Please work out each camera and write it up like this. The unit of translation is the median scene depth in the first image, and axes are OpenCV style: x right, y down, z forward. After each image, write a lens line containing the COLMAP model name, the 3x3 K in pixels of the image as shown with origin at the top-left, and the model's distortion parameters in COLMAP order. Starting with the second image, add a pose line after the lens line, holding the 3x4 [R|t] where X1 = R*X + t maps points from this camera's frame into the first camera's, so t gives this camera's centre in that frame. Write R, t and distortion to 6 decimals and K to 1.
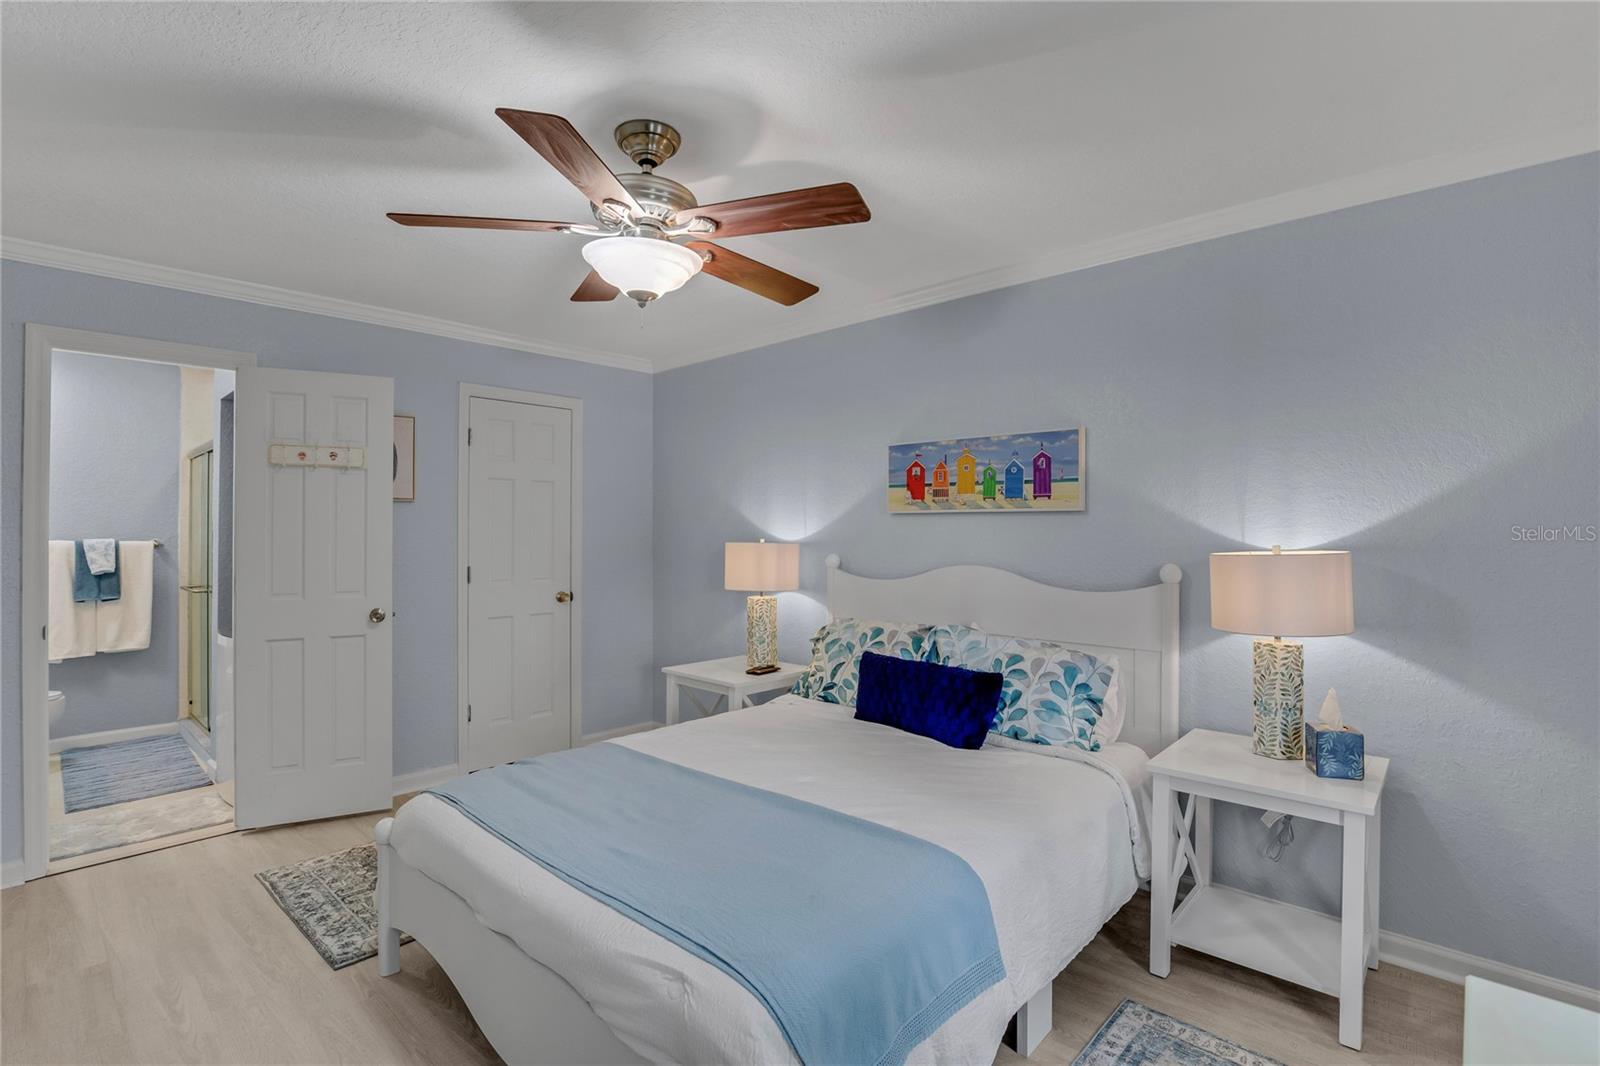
lens RADIAL K [[746.9, 0, 800.0], [0, 746.9, 533.0], [0, 0, 1]] dist [-0.024972, -0.000499]
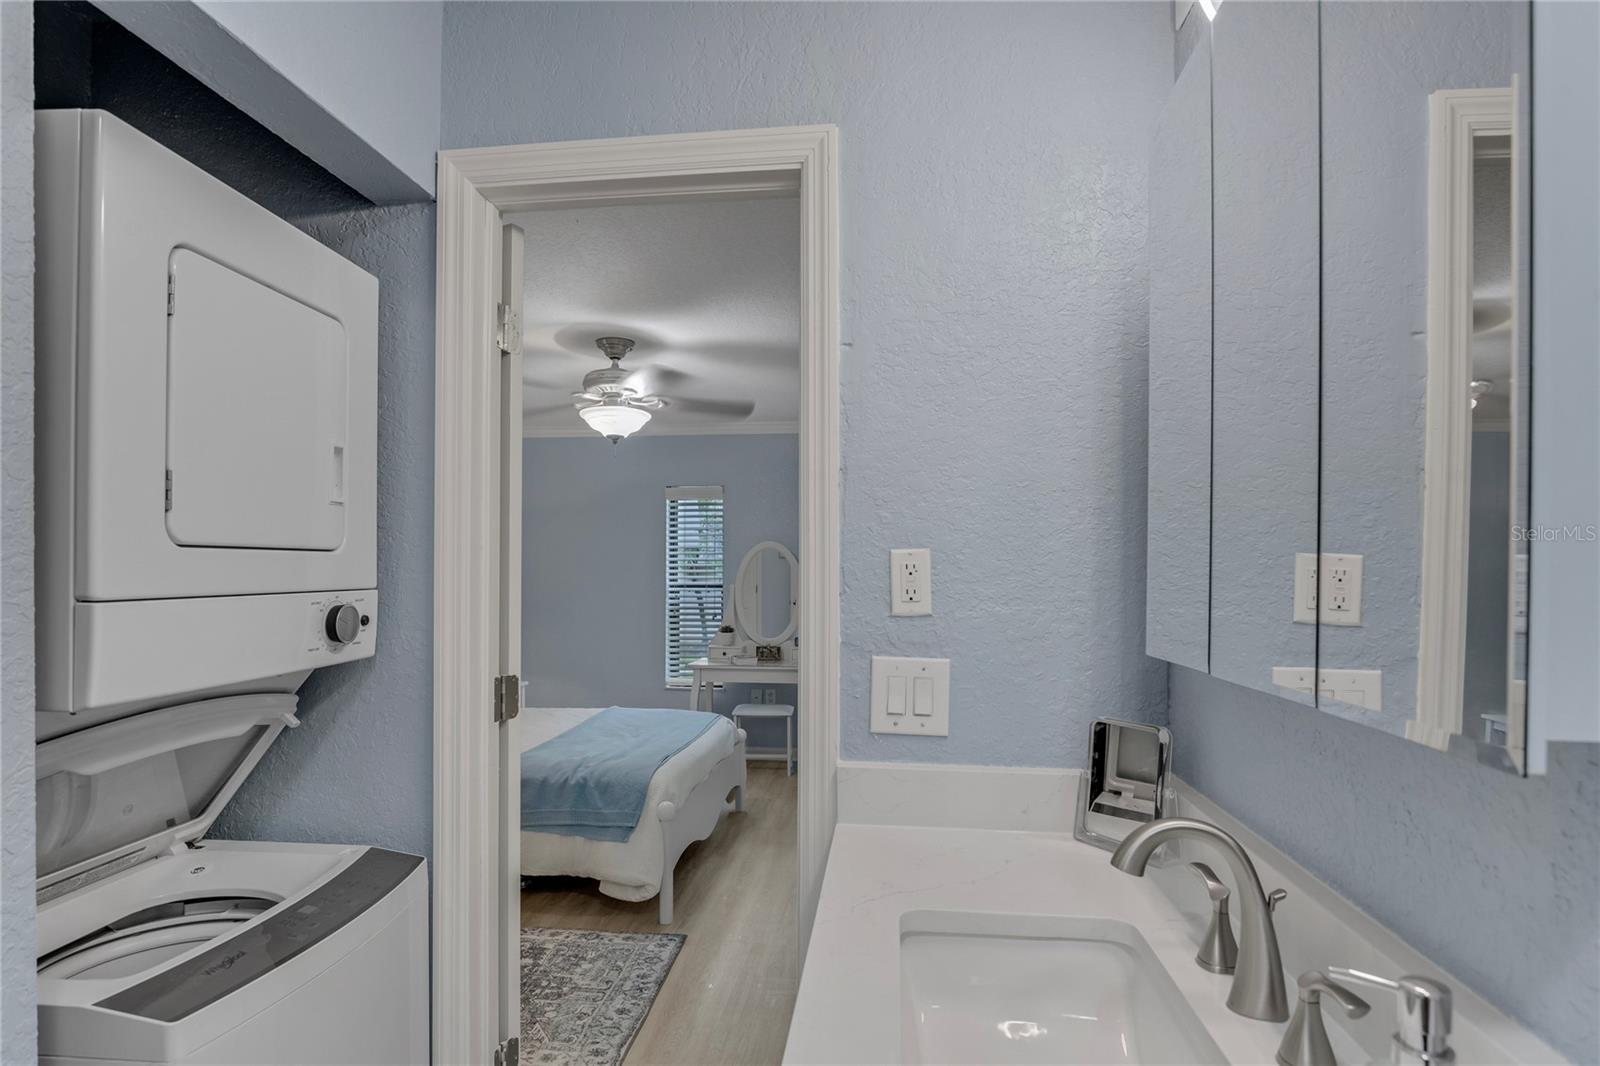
lens RADIAL K [[800.8, 0, 797.5], [0, 800.8, 584.2], [0, 0, 1]] dist [0.000168, 0.000098]
pose [[-0.583478, -0.013320, 0.812020, -1.252264], [-0.004346, 0.999902, 0.013279, -0.008161], [-0.812117, 0.004219, -0.583479, 1.118711]]
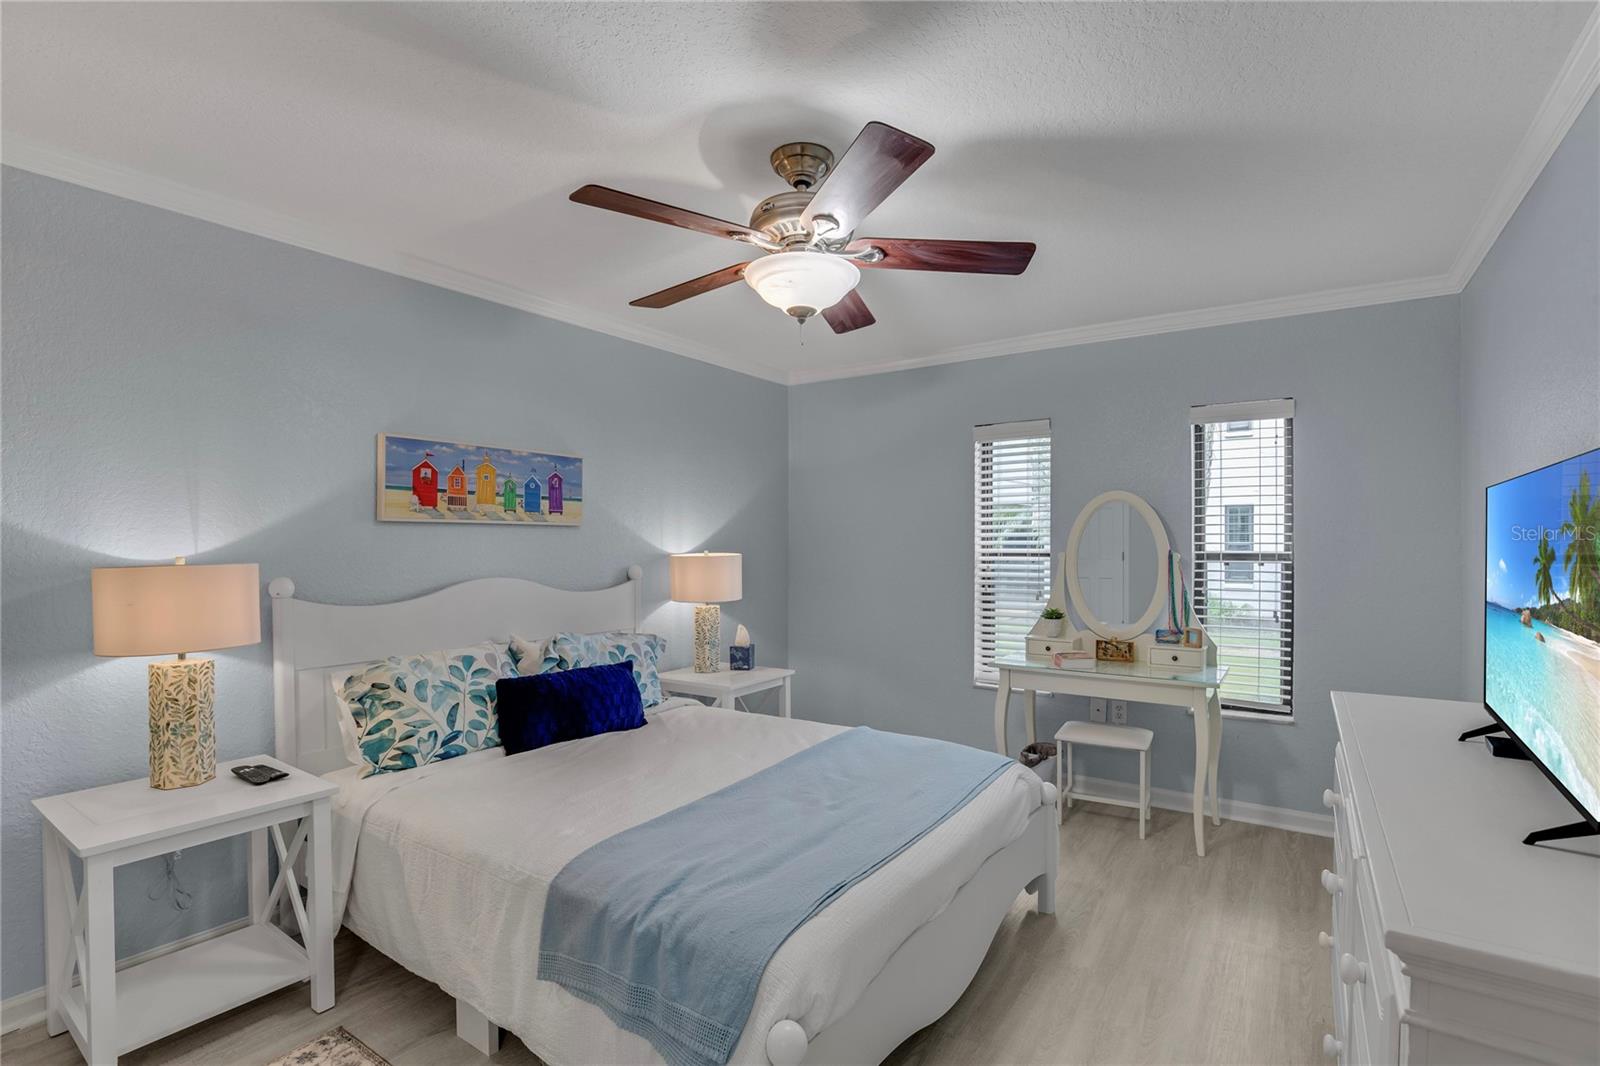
lens RADIAL K [[745.3, 0, 796.2], [0, 745.3, 558.8], [0, 0, 1]] dist [-0.021173, 0.000170]
pose [[-0.139163, -0.022611, 0.990011, -0.798241], [0.004902, 0.999711, 0.023522, -0.002635], [-0.990257, 0.008127, -0.139012, 0.748014]]
